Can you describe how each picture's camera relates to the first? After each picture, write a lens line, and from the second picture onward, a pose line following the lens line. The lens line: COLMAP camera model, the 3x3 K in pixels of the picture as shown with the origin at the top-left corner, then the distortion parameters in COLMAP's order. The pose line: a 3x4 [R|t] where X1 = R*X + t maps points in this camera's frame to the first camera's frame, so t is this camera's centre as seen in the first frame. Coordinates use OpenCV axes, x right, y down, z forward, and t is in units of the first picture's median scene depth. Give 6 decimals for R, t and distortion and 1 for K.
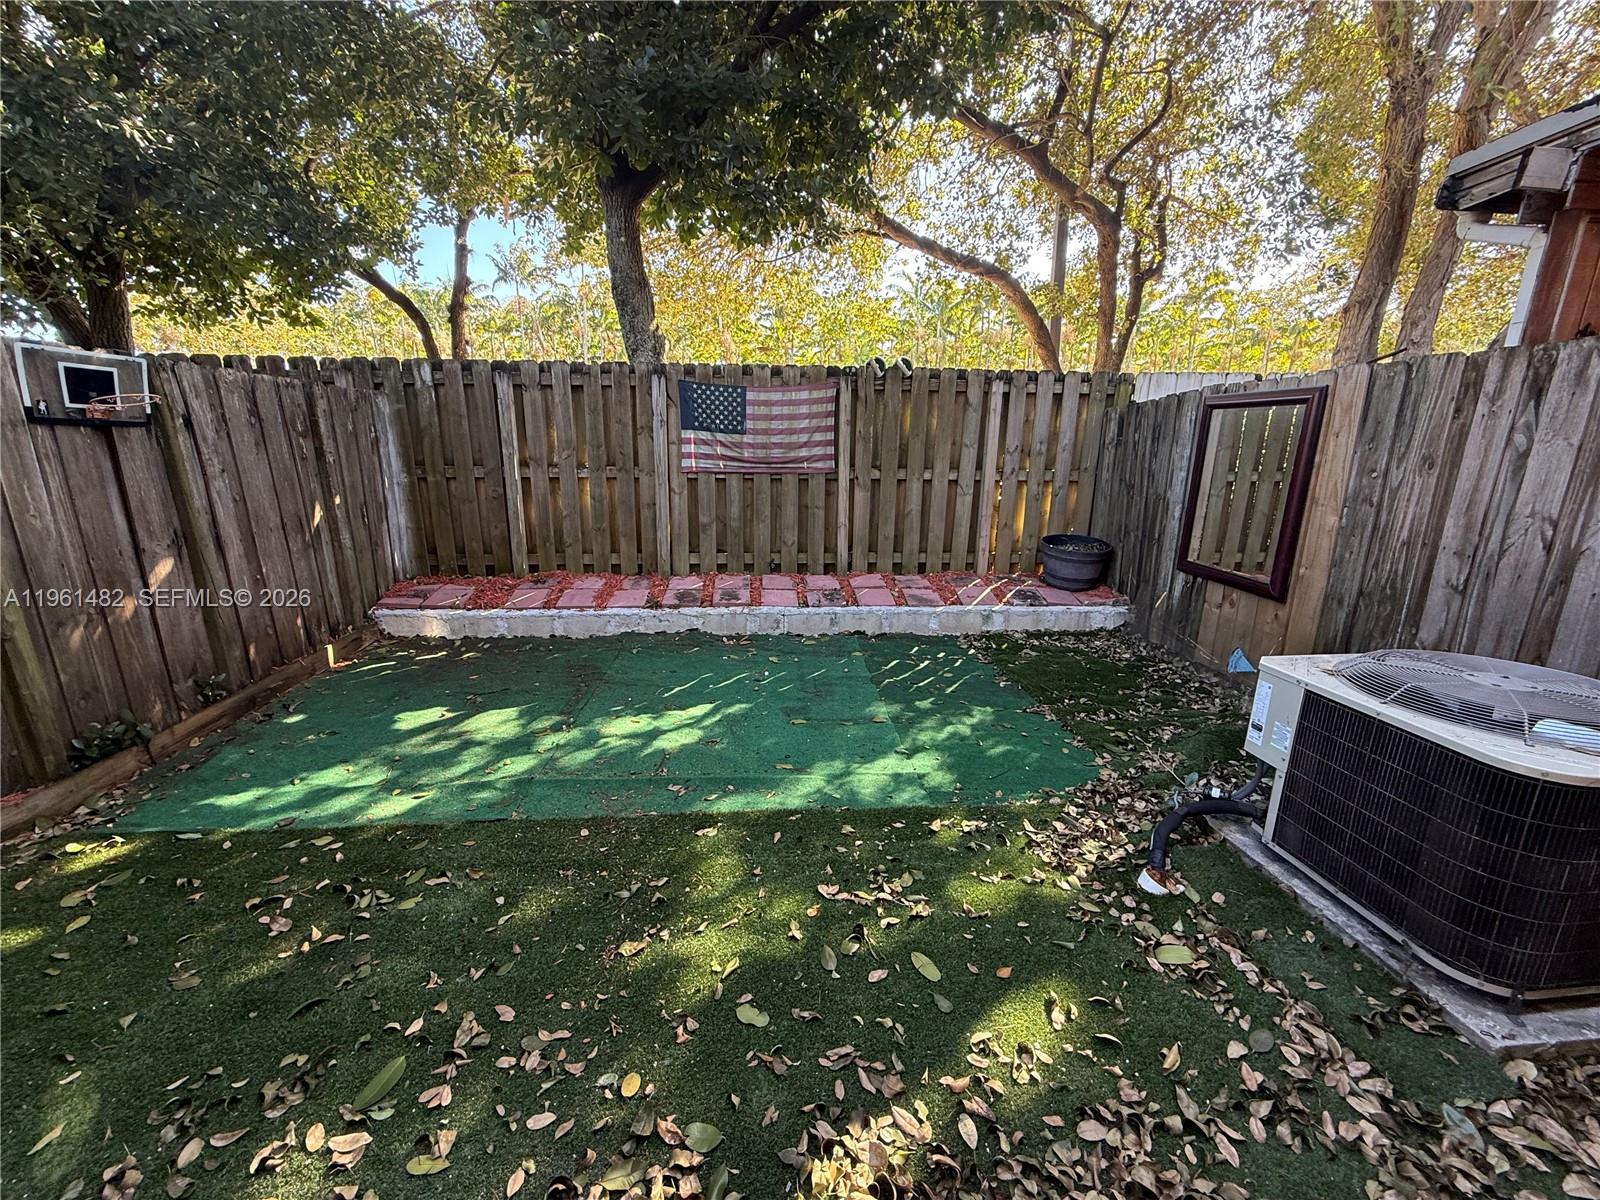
lens RADIAL K [[638.4, 0, 800.0], [0, 638.4, 600.0], [0, 0, 1]] dist [-0.001733, -0.000248]
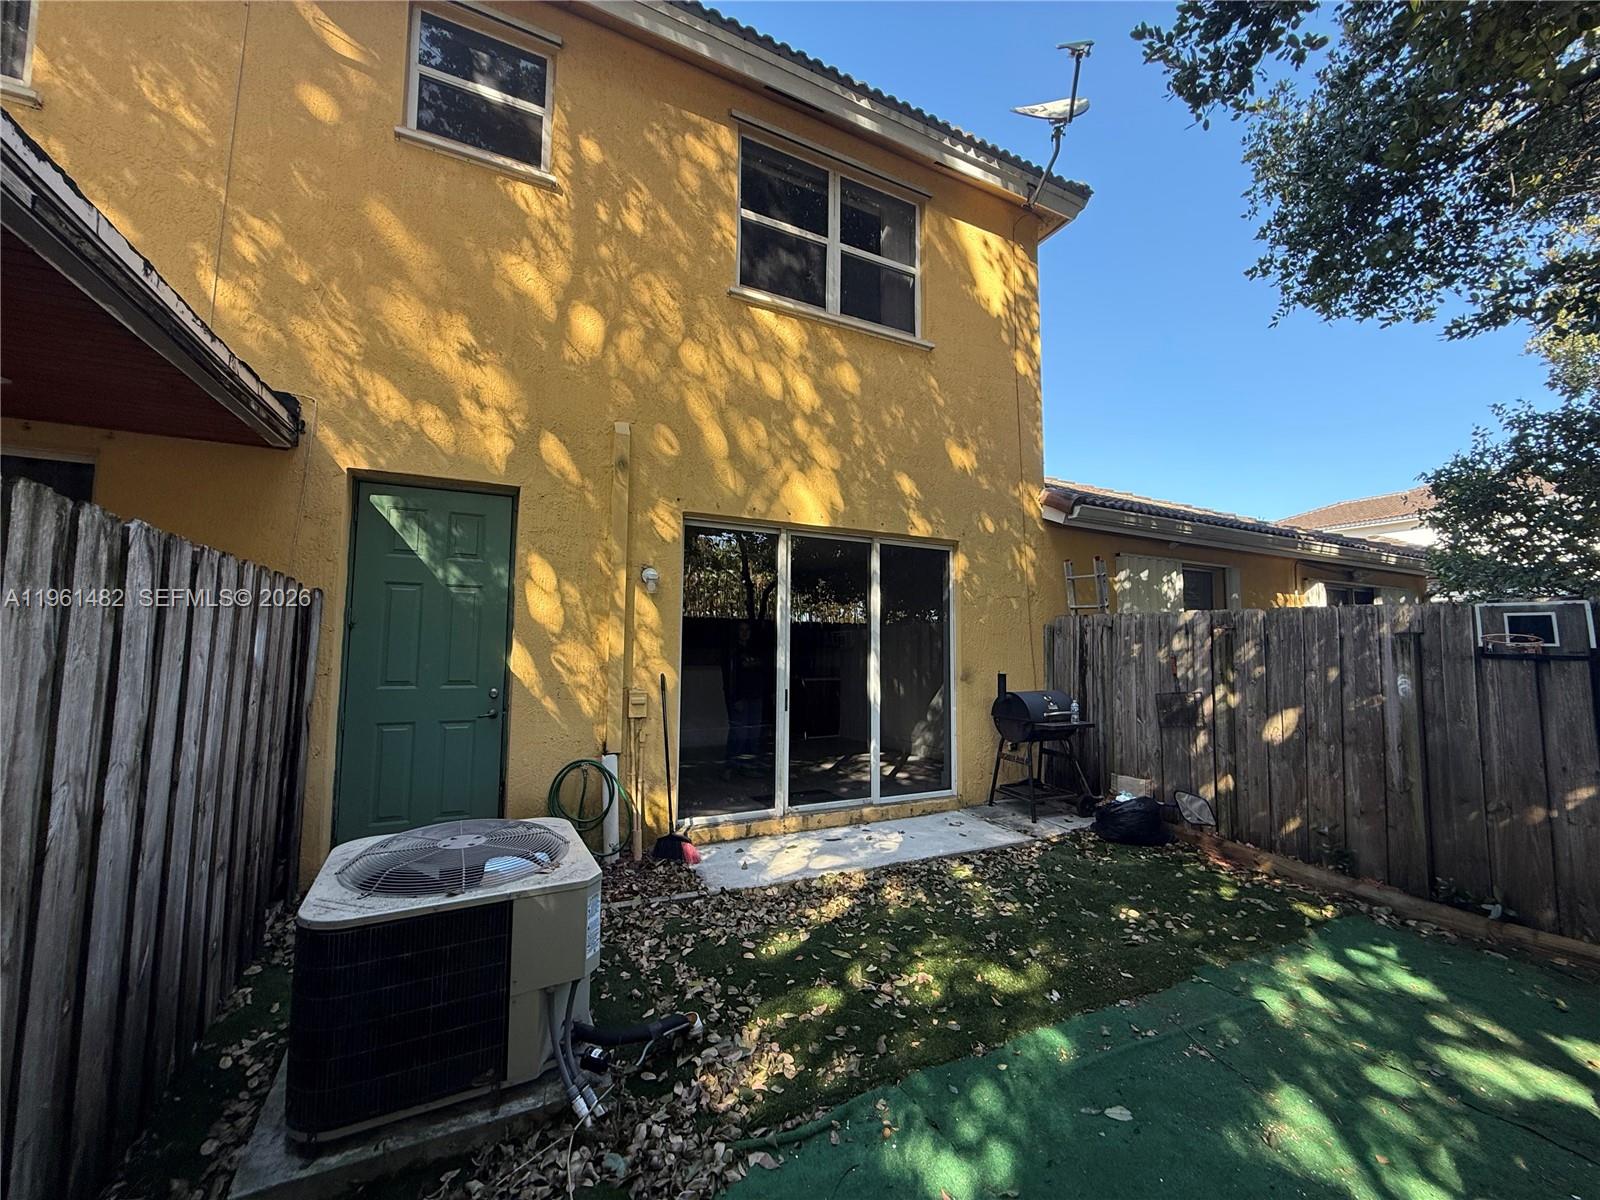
lens RADIAL K [[638.4, 0, 800.0], [0, 638.4, 600.0], [0, 0, 1]] dist [-0.001733, -0.000248]
pose [[-0.921624, -0.045118, -0.385453, 0.677488], [-0.110654, 0.982540, 0.149567, -0.419924], [0.371975, 0.180496, -0.910525, 1.593566]]
